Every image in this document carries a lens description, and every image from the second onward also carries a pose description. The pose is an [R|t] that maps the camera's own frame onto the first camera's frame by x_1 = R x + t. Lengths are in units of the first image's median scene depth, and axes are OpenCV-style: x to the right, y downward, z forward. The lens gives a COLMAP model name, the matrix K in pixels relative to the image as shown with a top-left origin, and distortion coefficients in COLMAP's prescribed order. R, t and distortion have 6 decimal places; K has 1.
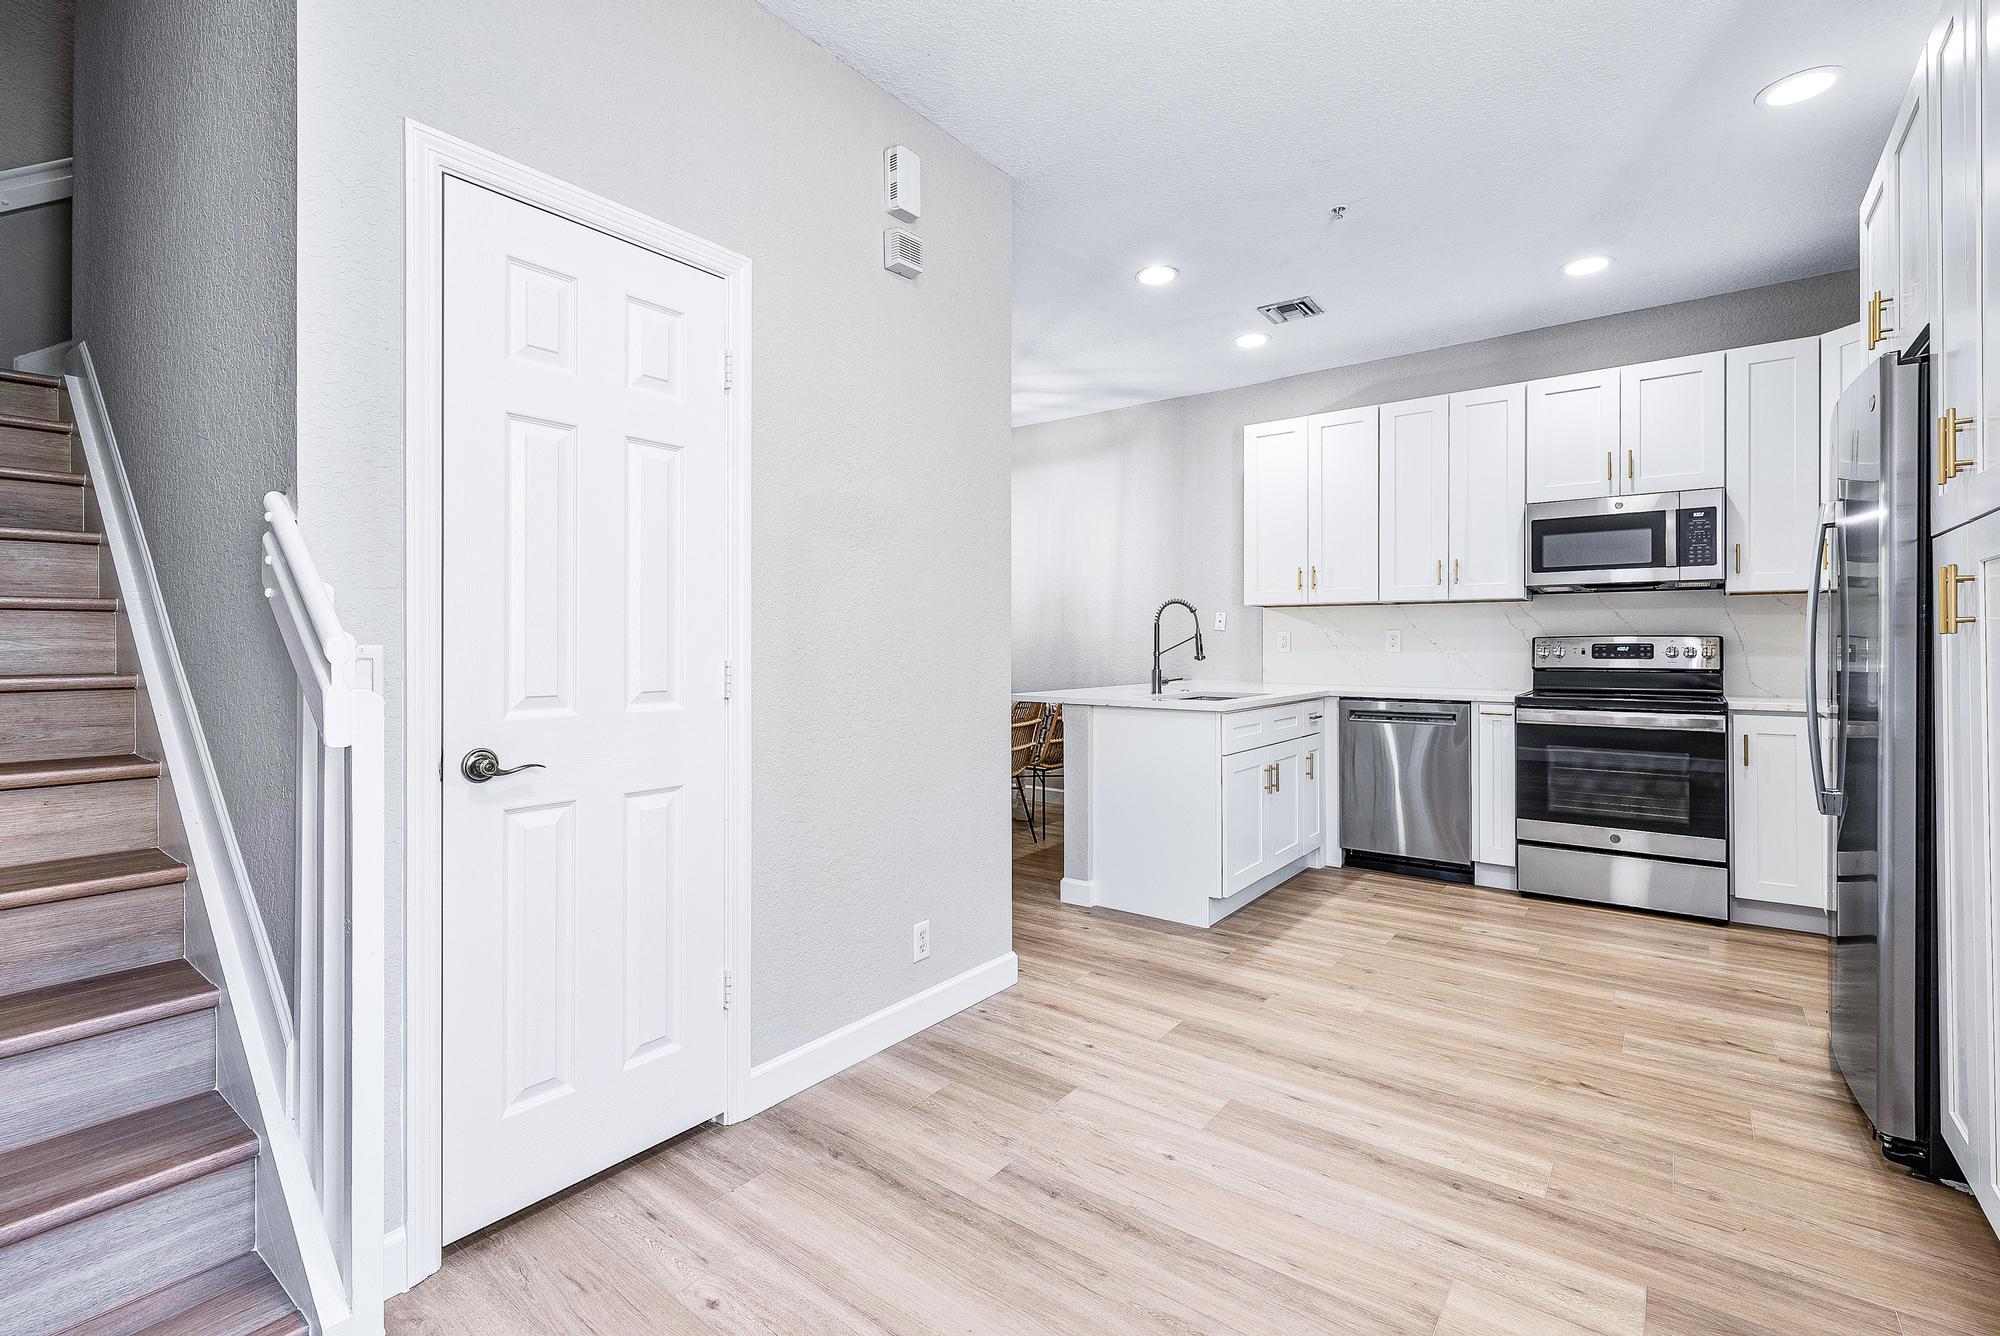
lens RADIAL K [[876.3, 0, 1004.4], [0, 876.3, 647.0], [0, 0, 1]] dist [0.000119, 0.000247]
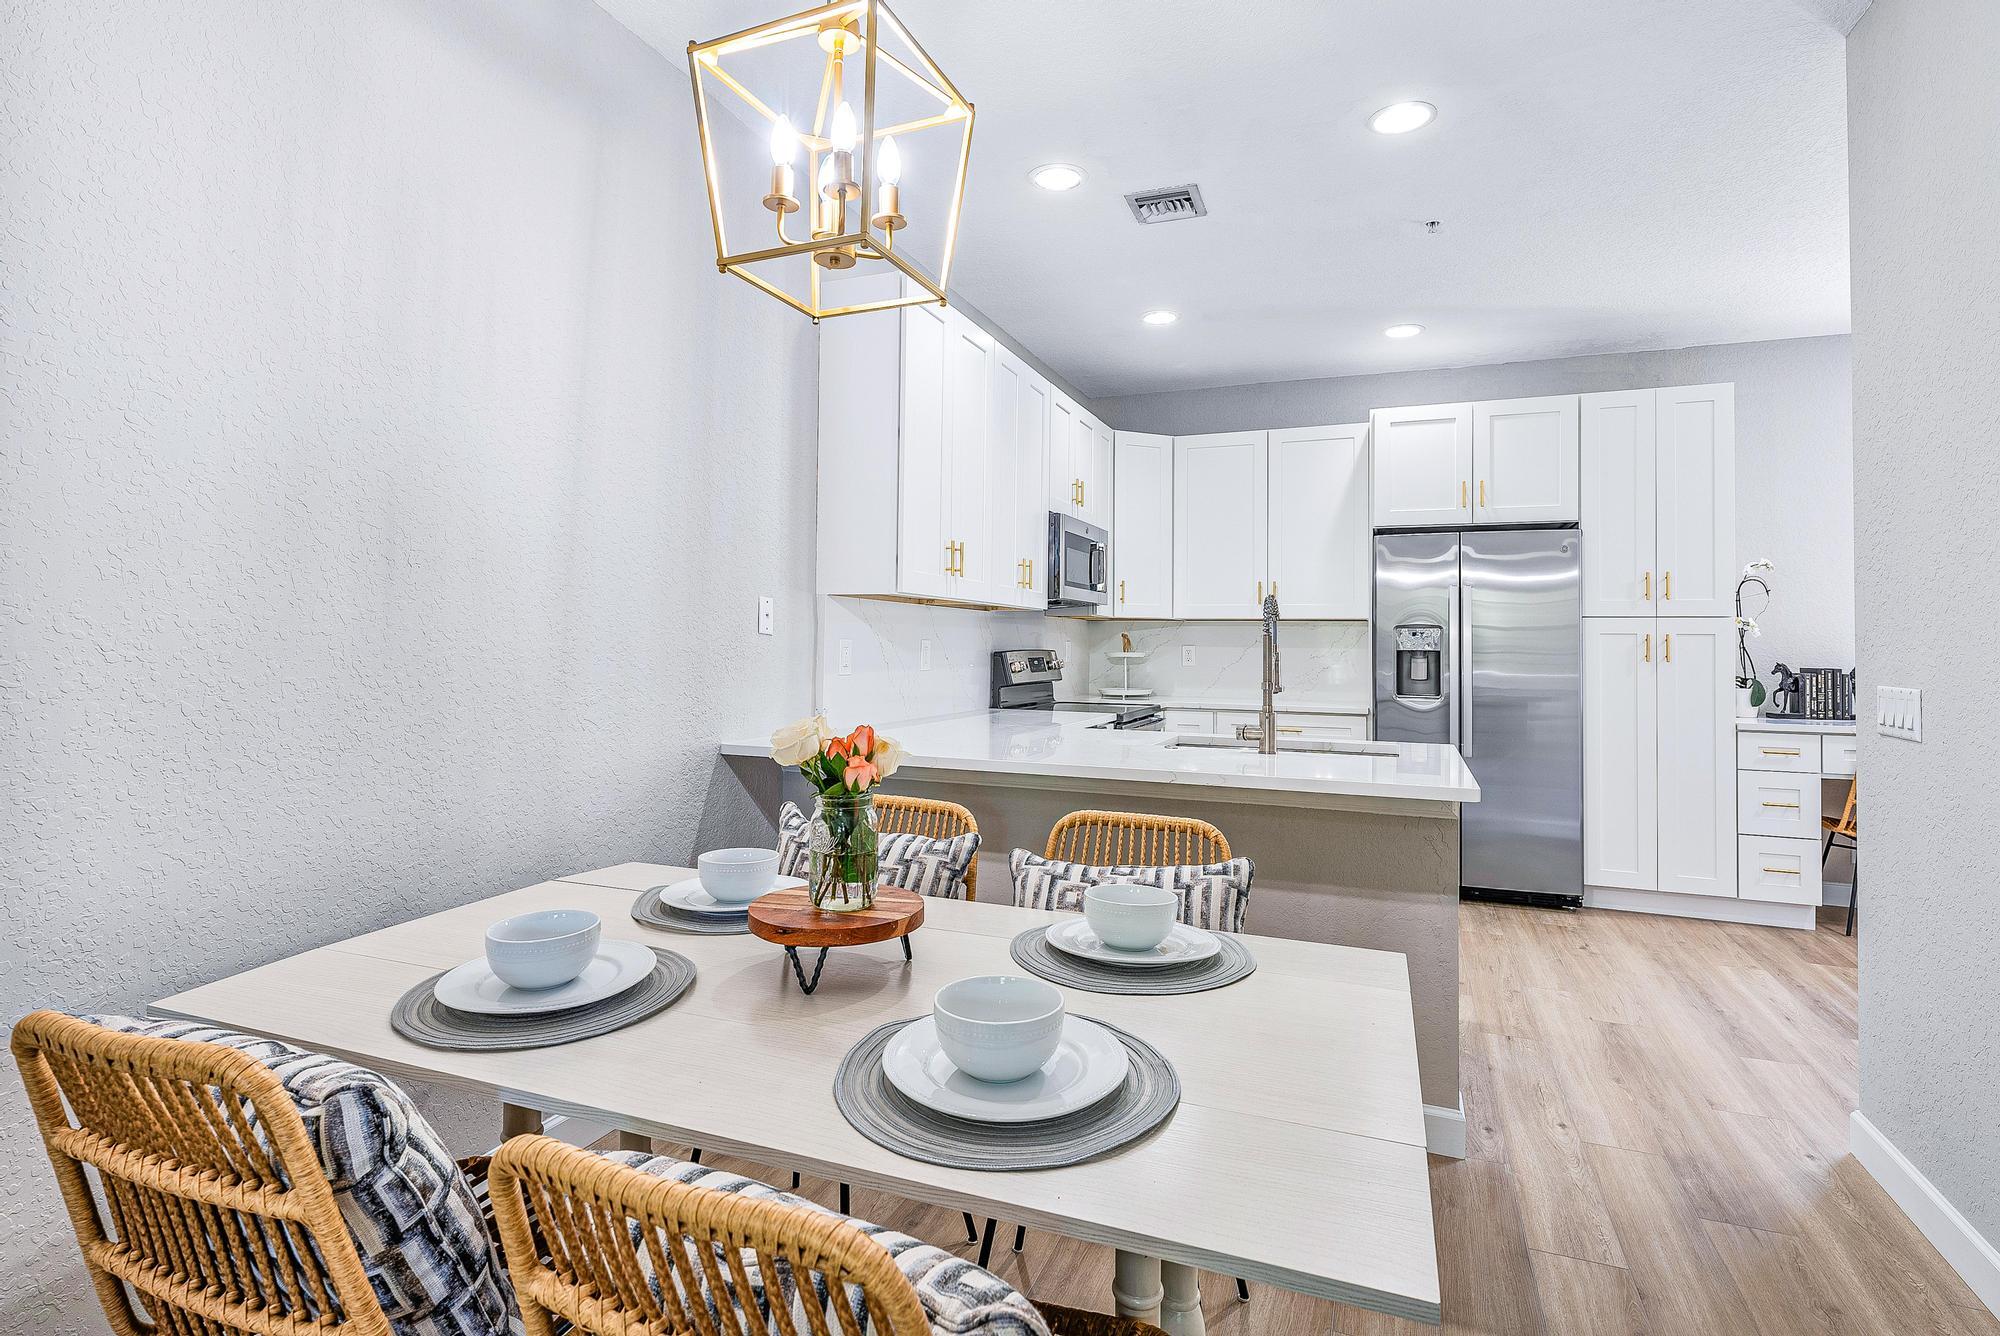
lens RADIAL K [[975.7, 0, 1005.3], [0, 975.7, 623.5], [0, 0, 1]] dist [-0.000020, -0.000202]
pose [[-0.265659, 0.020919, 0.963840, -0.459323], [-0.008394, 0.999676, -0.024010, -0.018401], [-0.964030, -0.014469, -0.265398, 1.497163]]
